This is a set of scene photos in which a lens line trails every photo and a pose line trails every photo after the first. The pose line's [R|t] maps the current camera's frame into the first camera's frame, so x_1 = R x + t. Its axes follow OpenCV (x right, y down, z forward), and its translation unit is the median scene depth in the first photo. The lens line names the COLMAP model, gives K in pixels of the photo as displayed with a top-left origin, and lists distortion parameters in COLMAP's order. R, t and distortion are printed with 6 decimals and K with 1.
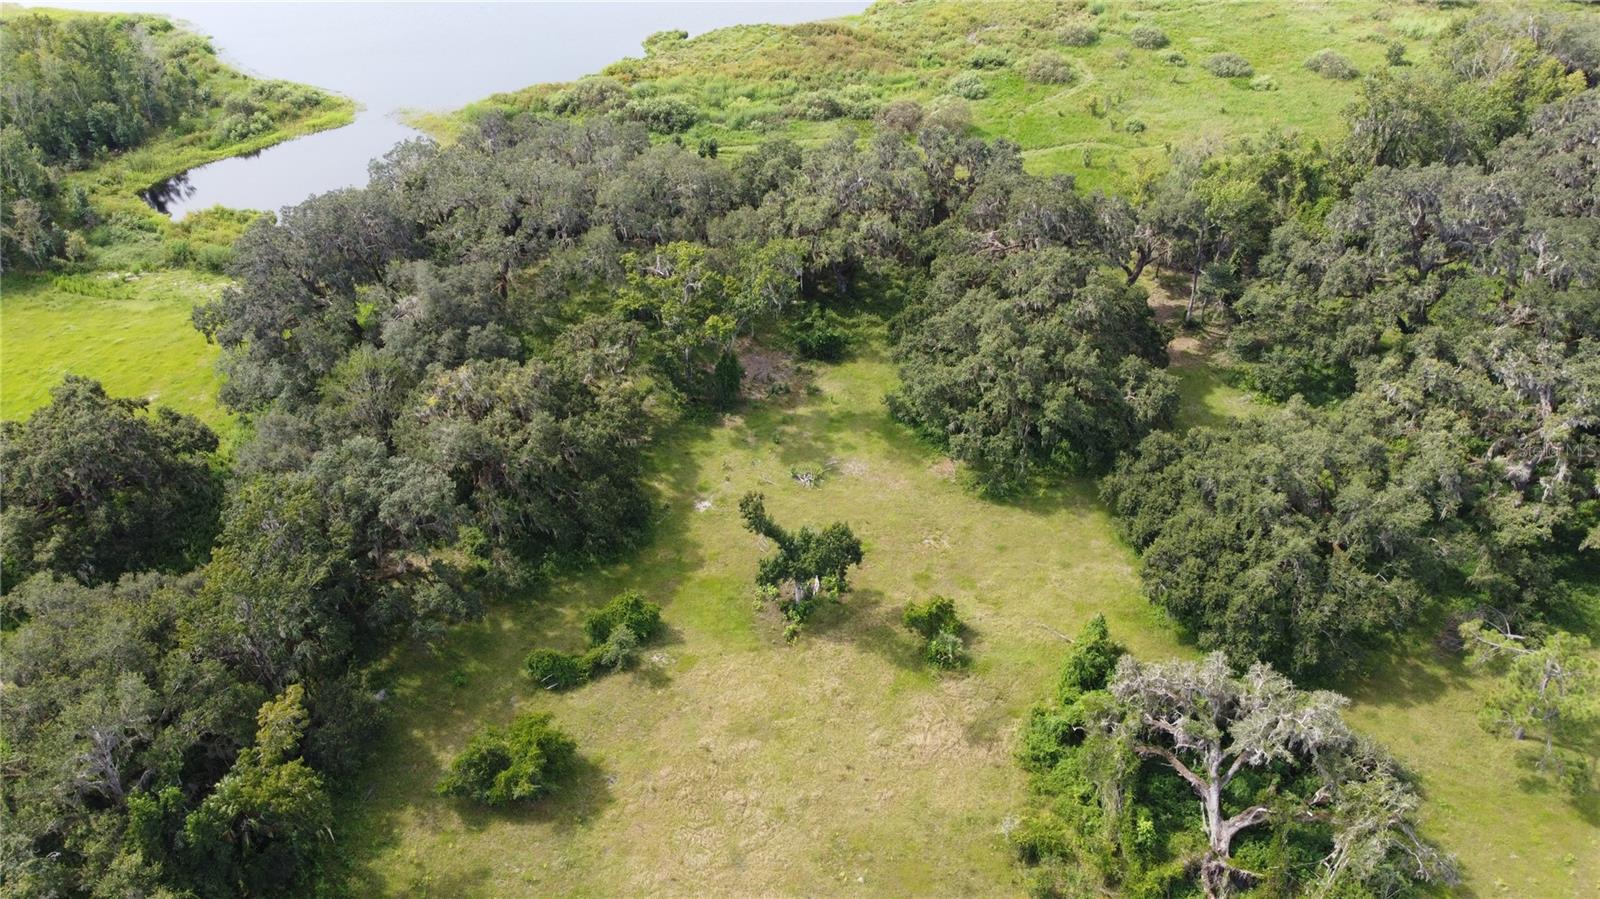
lens RADIAL K [[1225.4, 0, 800.0], [0, 1225.4, 449.5], [0, 0, 1]] dist [-0.005674, -0.007983]
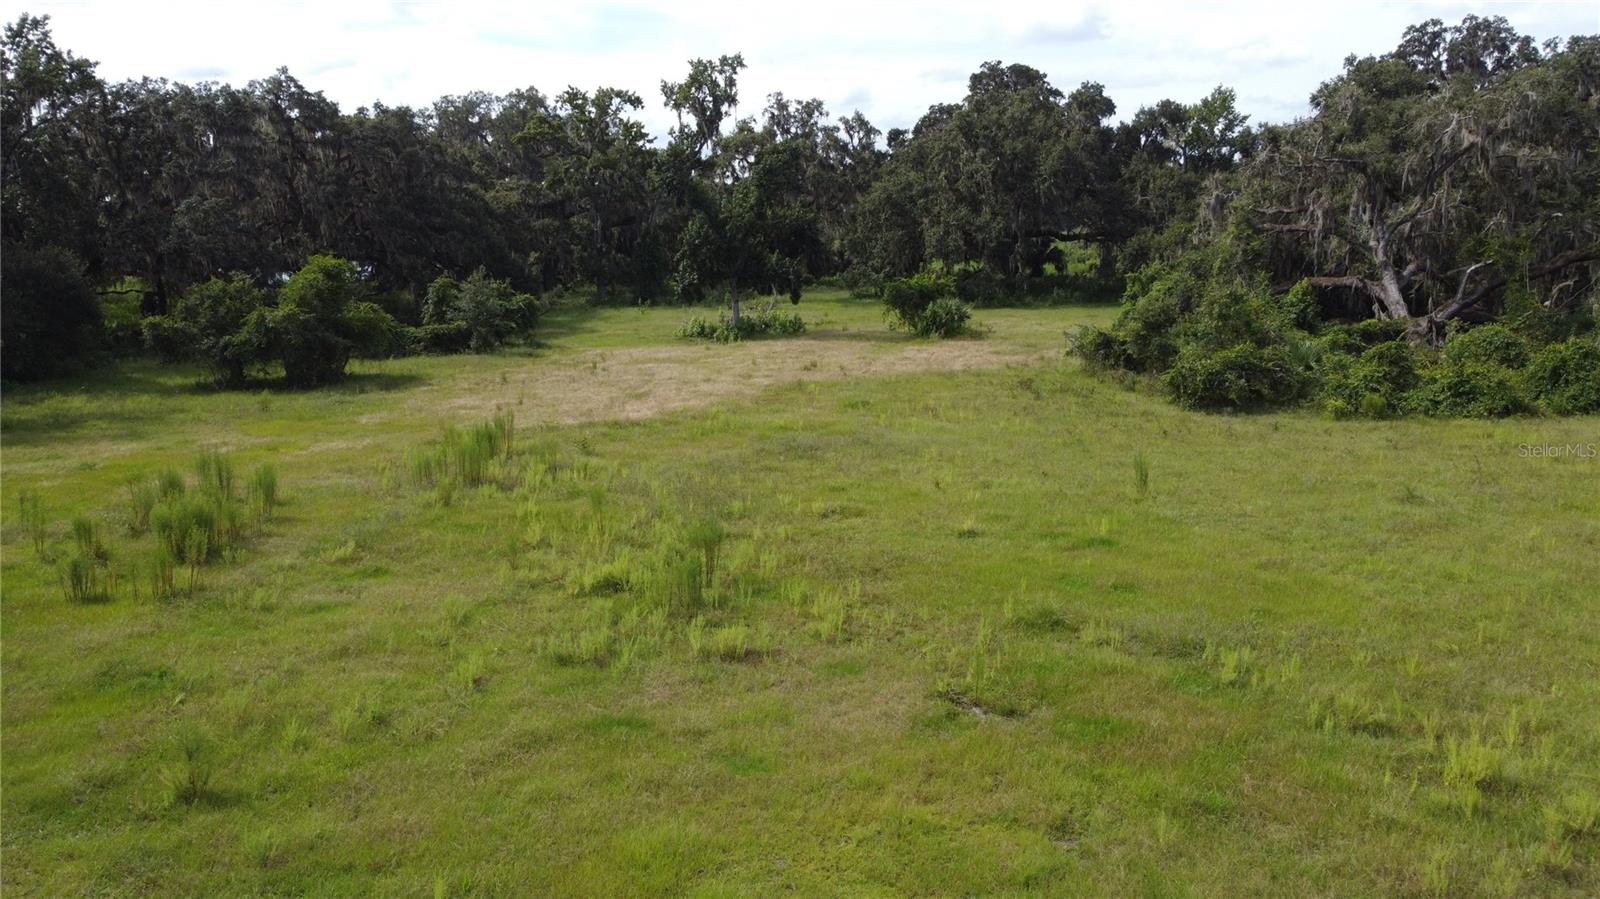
lens RADIAL K [[1222.9, 0, 797.2], [0, 1222.9, 451.9], [0, 0, 1]] dist [-0.000586, -0.006012]
pose [[0.998729, -0.020882, 0.045875, 0.000203], [0.039287, 0.892691, -0.448954, 0.544499], [-0.031577, 0.450185, 0.892377, 0.417360]]
